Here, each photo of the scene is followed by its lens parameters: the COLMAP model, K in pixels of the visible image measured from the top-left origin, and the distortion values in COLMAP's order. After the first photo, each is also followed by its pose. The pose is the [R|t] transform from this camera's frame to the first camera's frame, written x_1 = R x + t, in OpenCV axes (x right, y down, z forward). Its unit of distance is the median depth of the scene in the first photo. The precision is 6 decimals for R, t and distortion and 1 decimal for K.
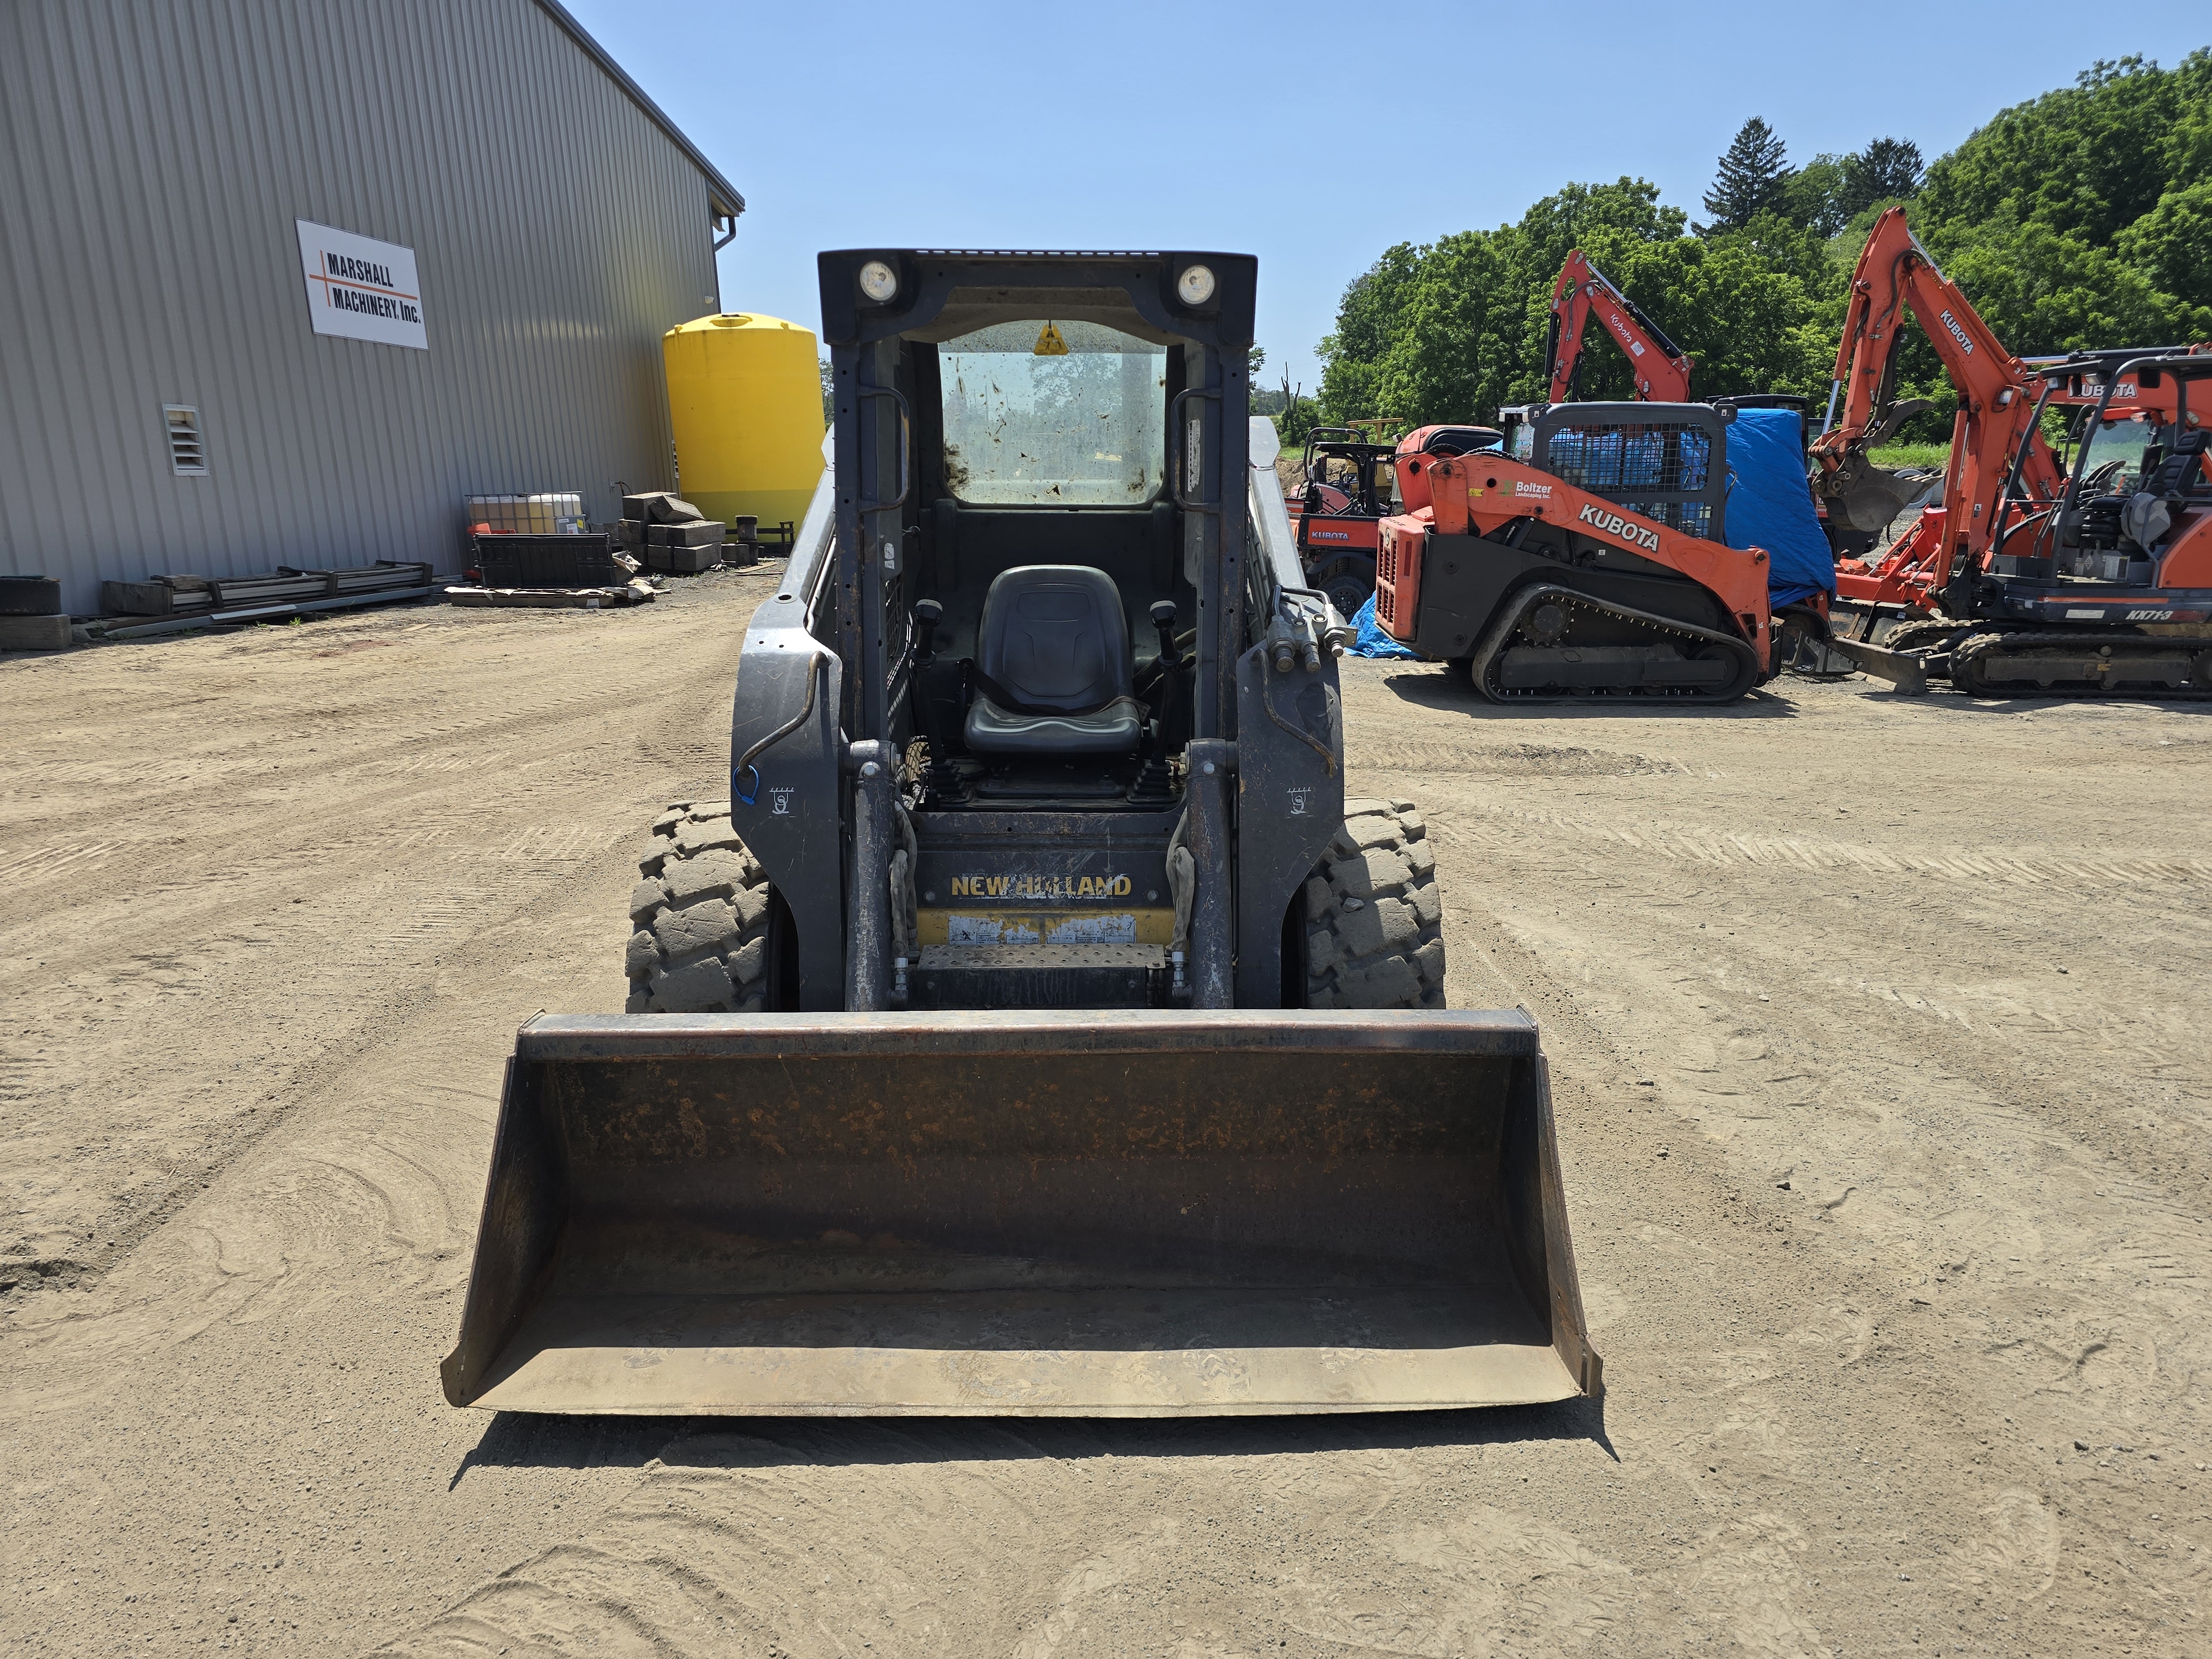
lens RADIAL K [[1504.8, 0, 1097.7], [0, 1504.8, 835.9], [0, 0, 1]] dist [0.042939, -0.035829]
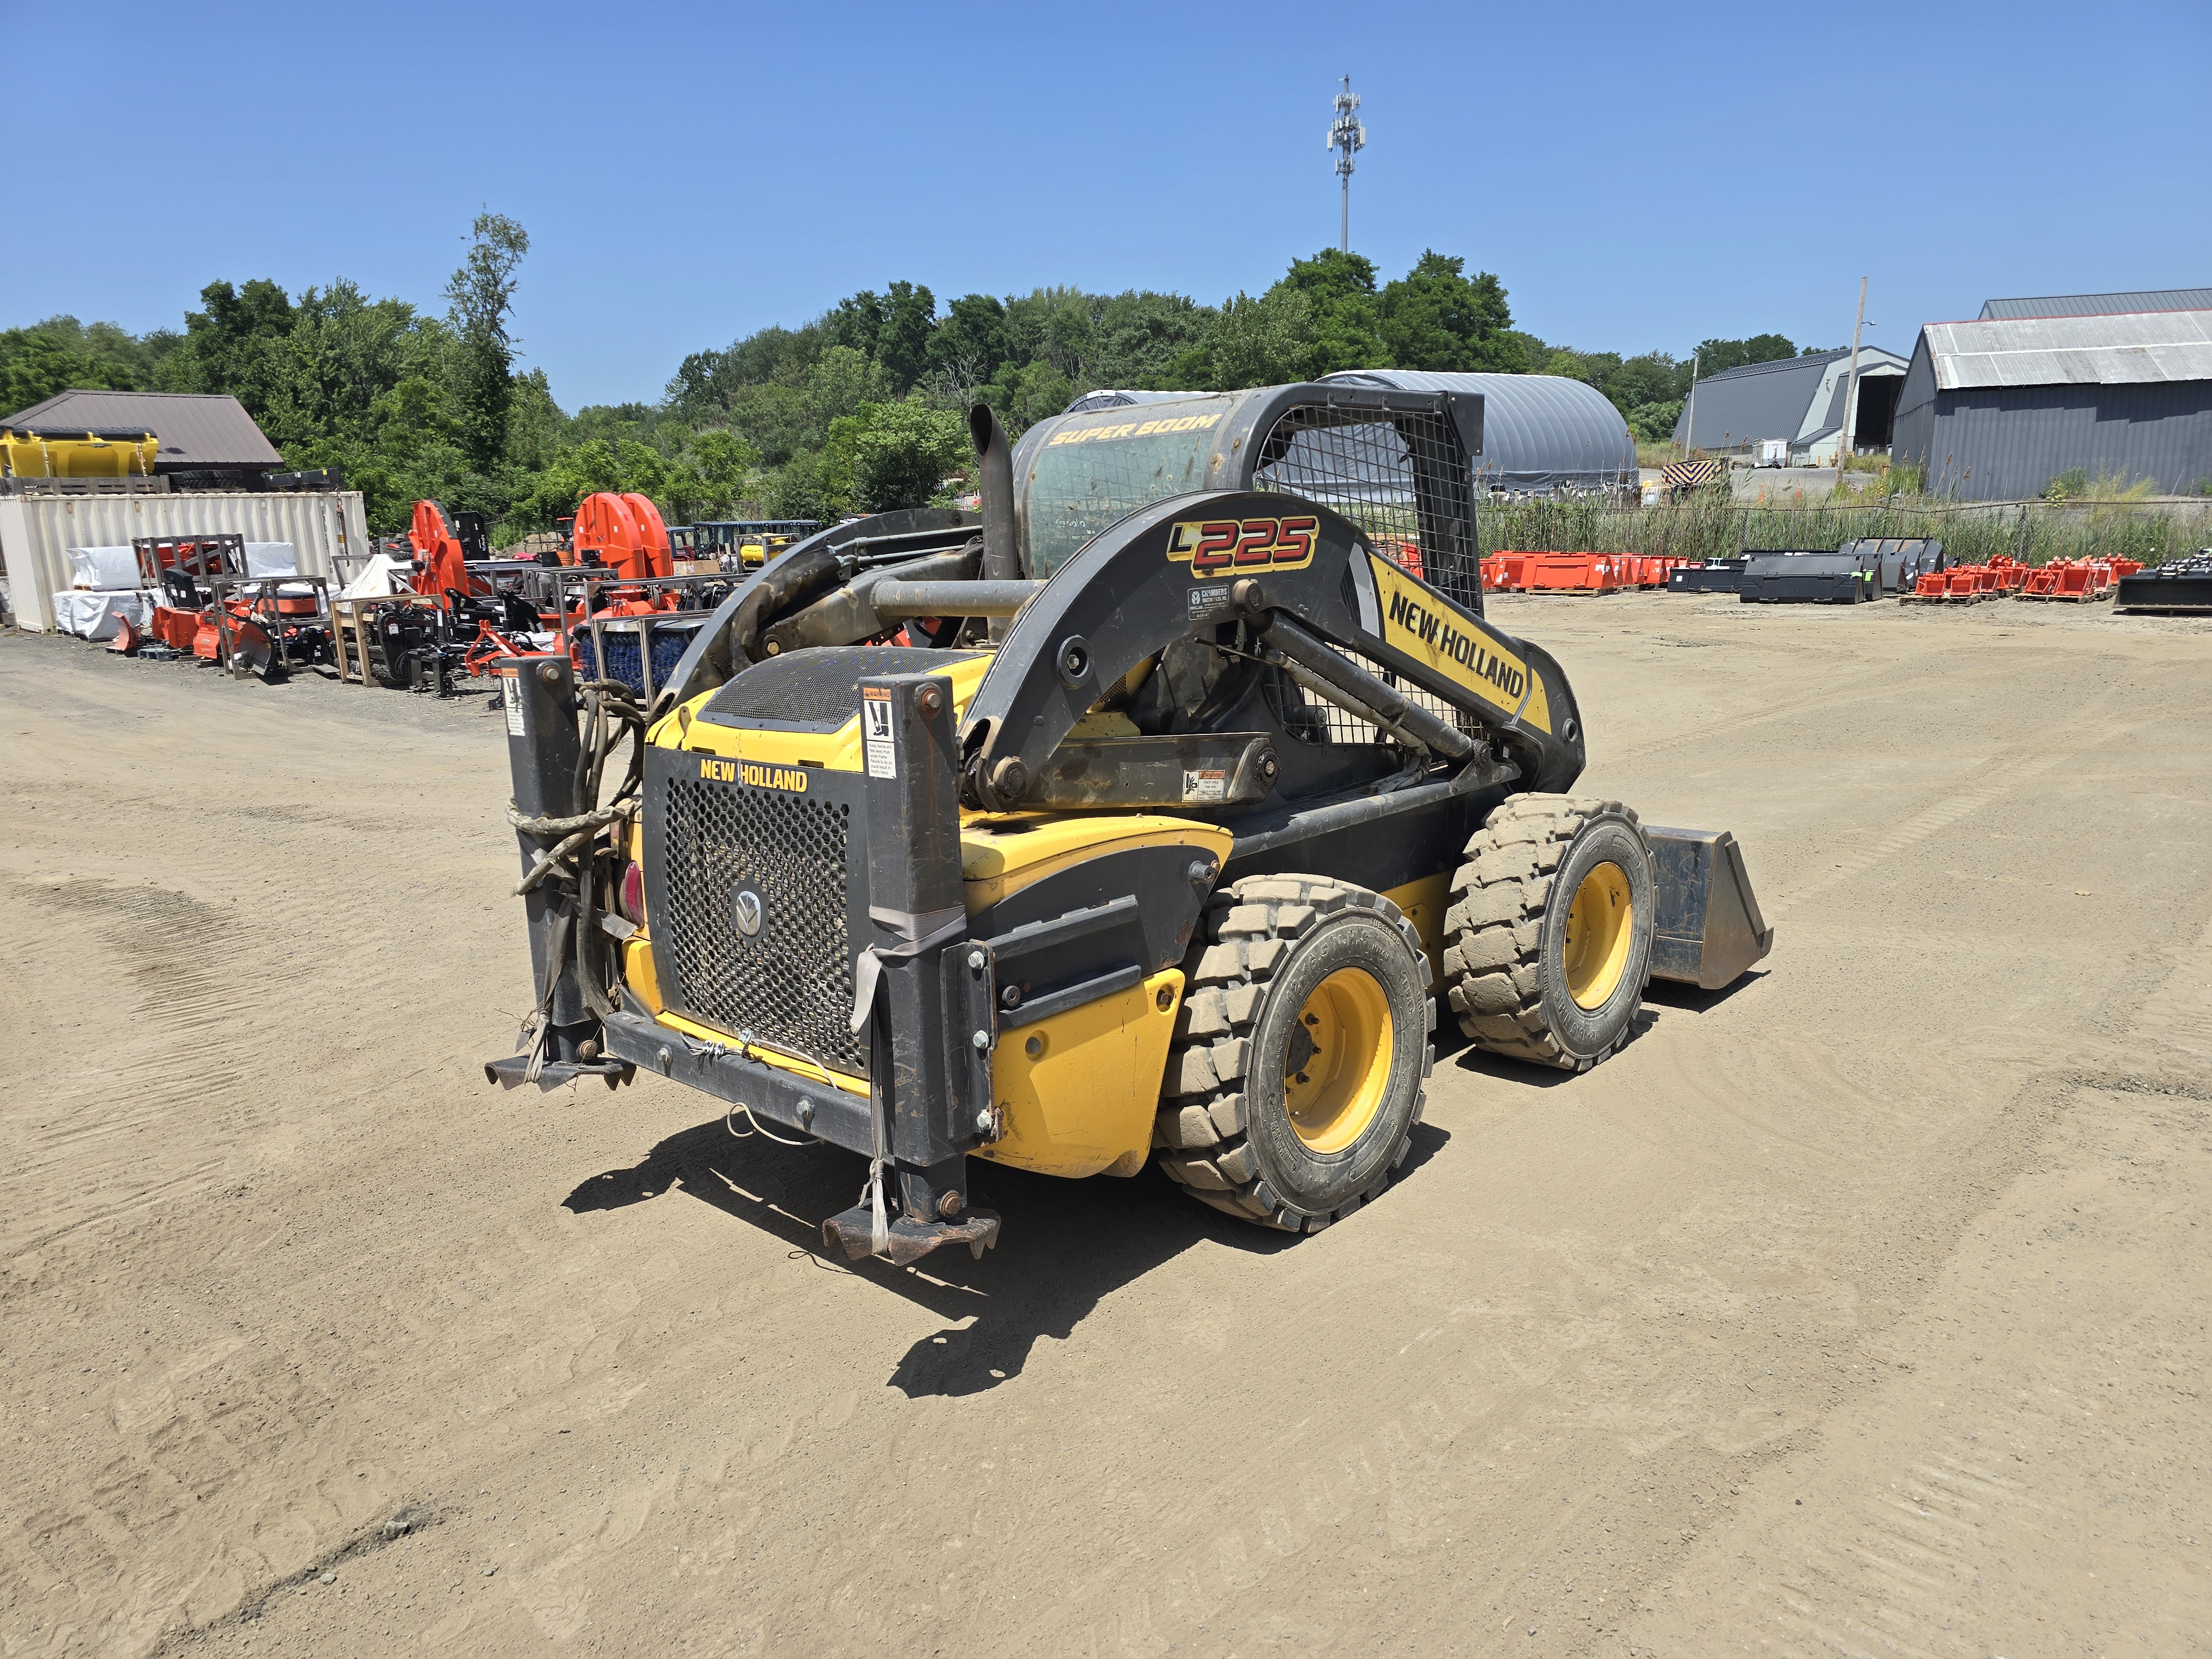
lens RADIAL K [[1504.8, 0, 1097.7], [0, 1504.8, 835.9], [0, 0, 1]] dist [0.042939, -0.035829]
pose [[-0.729239, -0.101319, 0.676716, -0.055764], [0.201627, 0.913249, 0.354010, -0.035014], [-0.653878, 0.394602, -0.645548, 0.139765]]
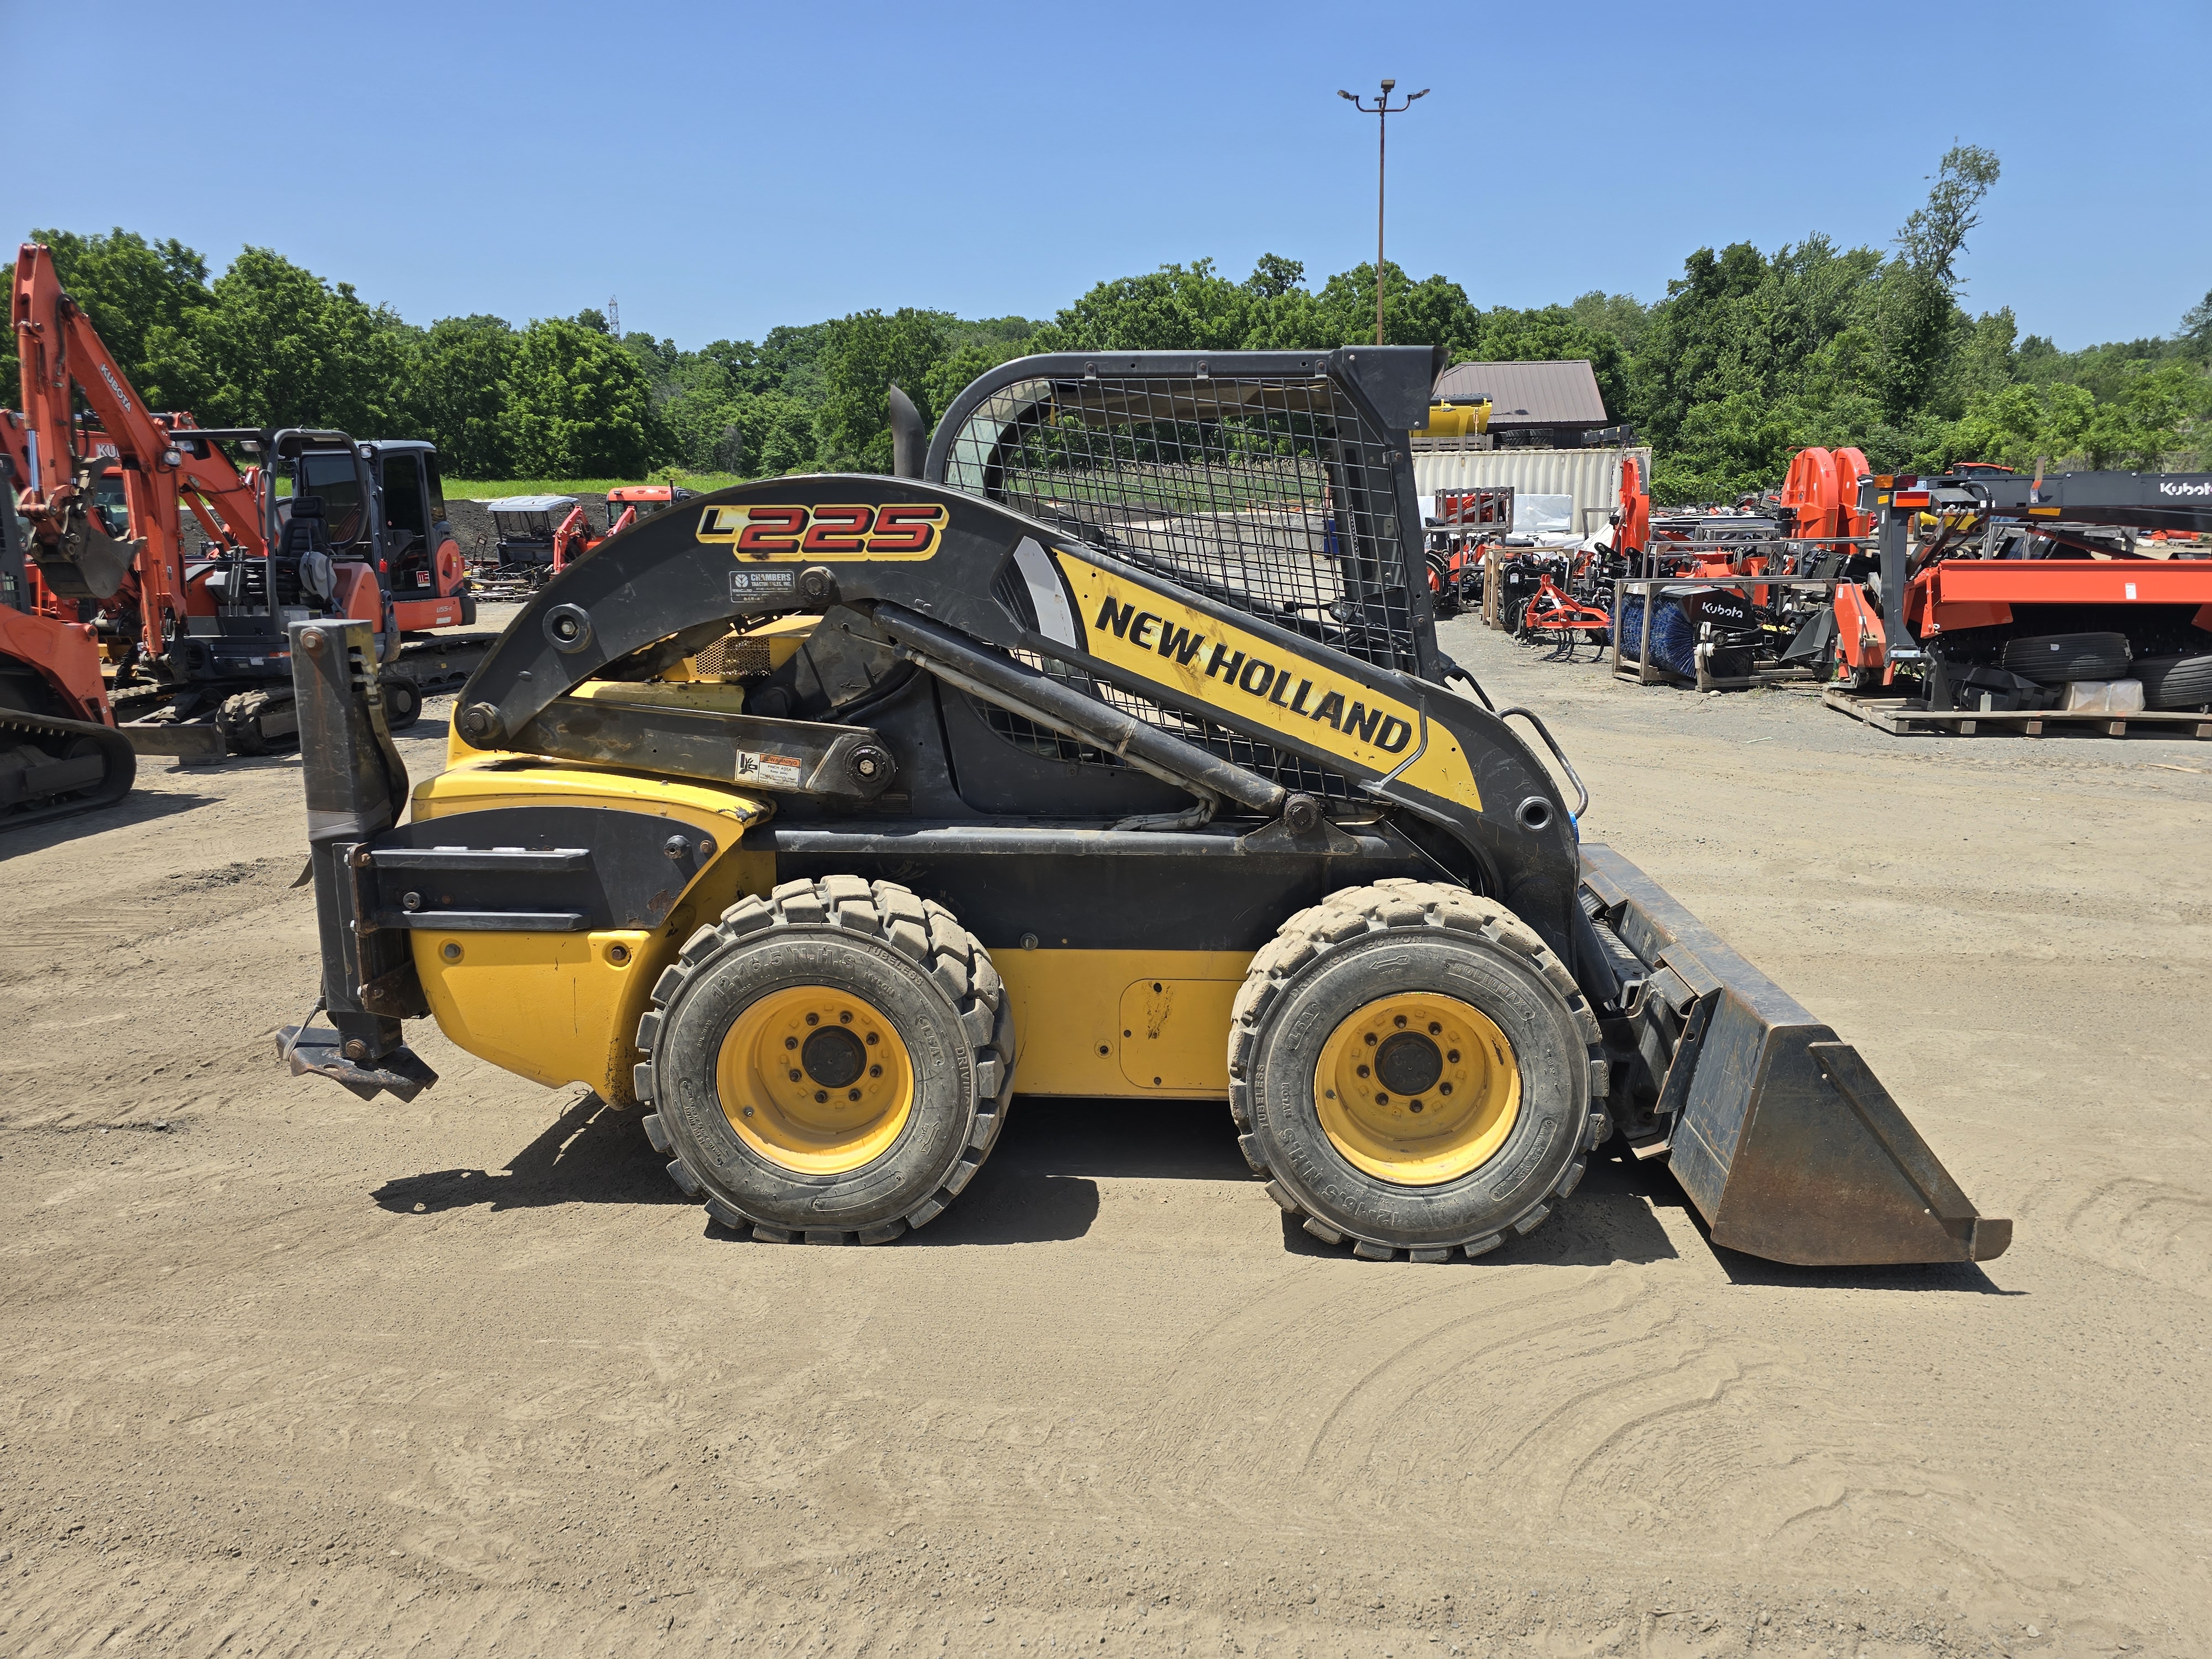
lens RADIAL K [[1512.1, 0, 1171.6], [0, 1512.1, 795.4], [0, 0, 1]] dist [0.081666, -0.071166]
pose [[0.050408, -0.175592, 0.983172, -0.079551], [0.236384, 0.958550, 0.159075, -0.018009], [-0.970351, 0.224387, 0.089826, 0.069917]]
